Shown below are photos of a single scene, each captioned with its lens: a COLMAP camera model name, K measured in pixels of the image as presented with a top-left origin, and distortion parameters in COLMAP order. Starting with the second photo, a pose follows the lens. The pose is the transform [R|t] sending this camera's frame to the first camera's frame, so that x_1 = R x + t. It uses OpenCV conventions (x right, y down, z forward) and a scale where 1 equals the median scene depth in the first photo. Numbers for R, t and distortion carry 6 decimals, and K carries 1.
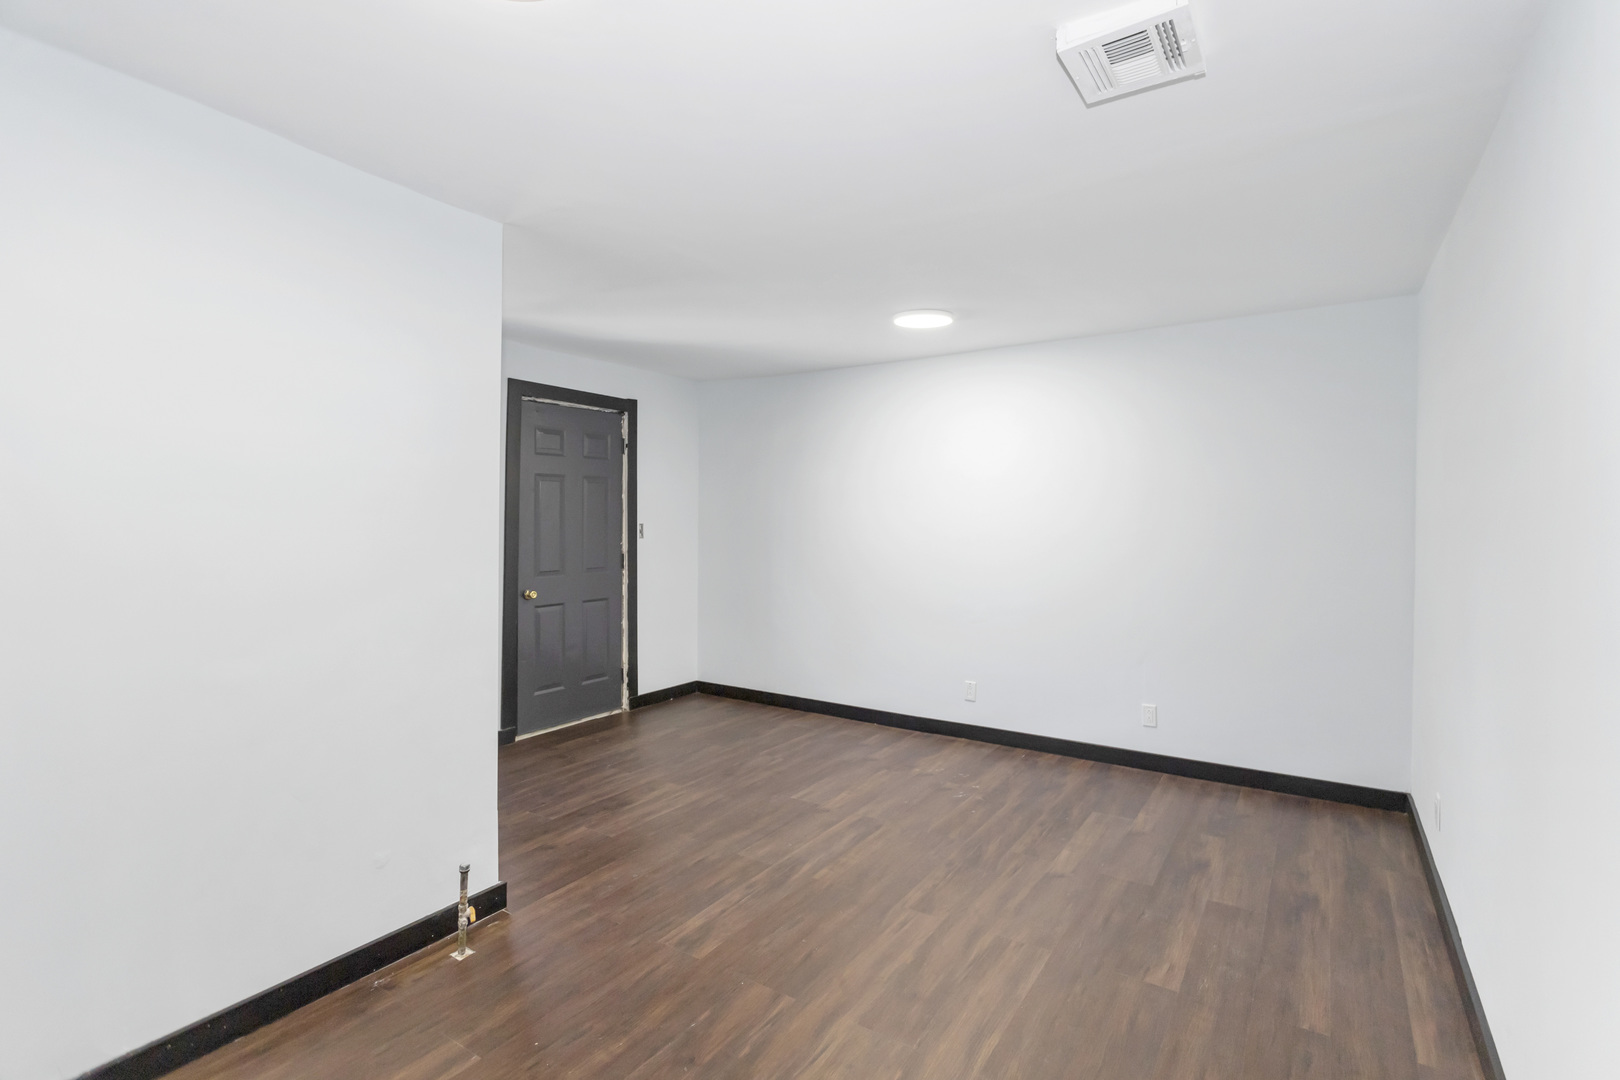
lens RADIAL K [[782.1, 0, 823.4], [0, 782.1, 529.6], [0, 0, 1]] dist [0.004251, 0.004718]
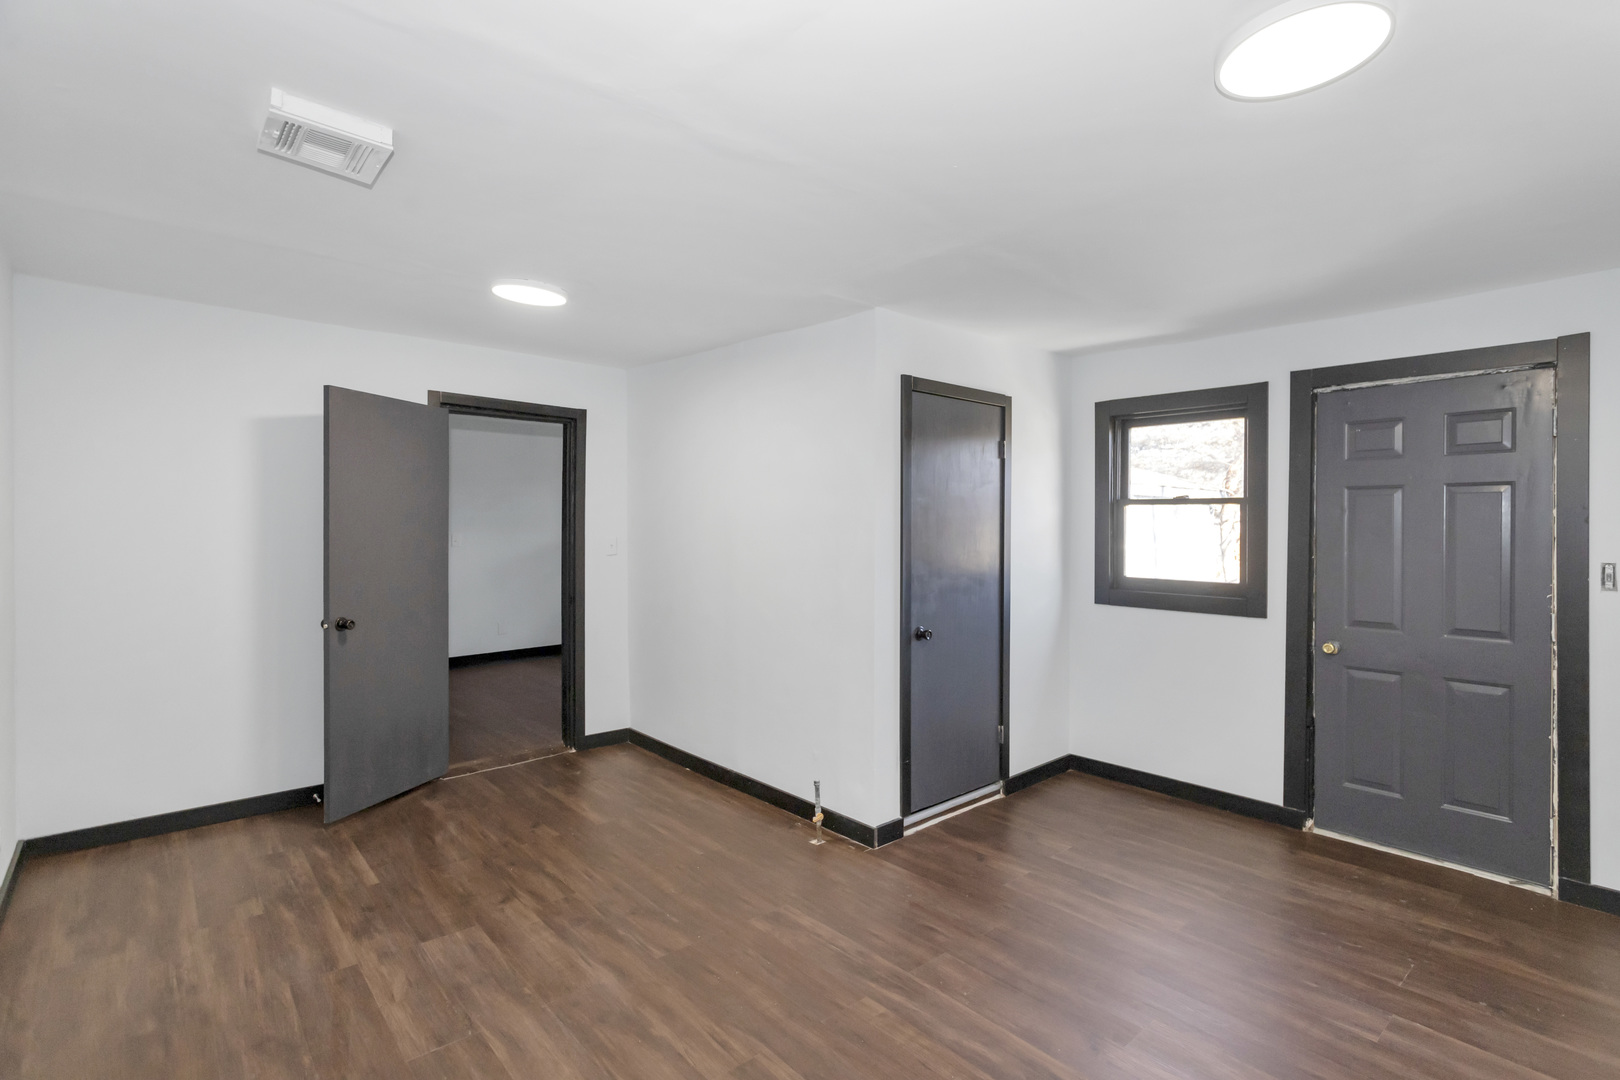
lens RADIAL K [[782.1, 0, 826.4], [0, 782.1, 539.7], [0, 0, 1]] dist [0.004251, 0.004718]
pose [[-0.285913, 0.000469, -0.958256, 0.832682], [-0.028434, 0.999555, 0.008973, -0.018113], [0.957834, 0.029813, -0.285772, 1.310966]]
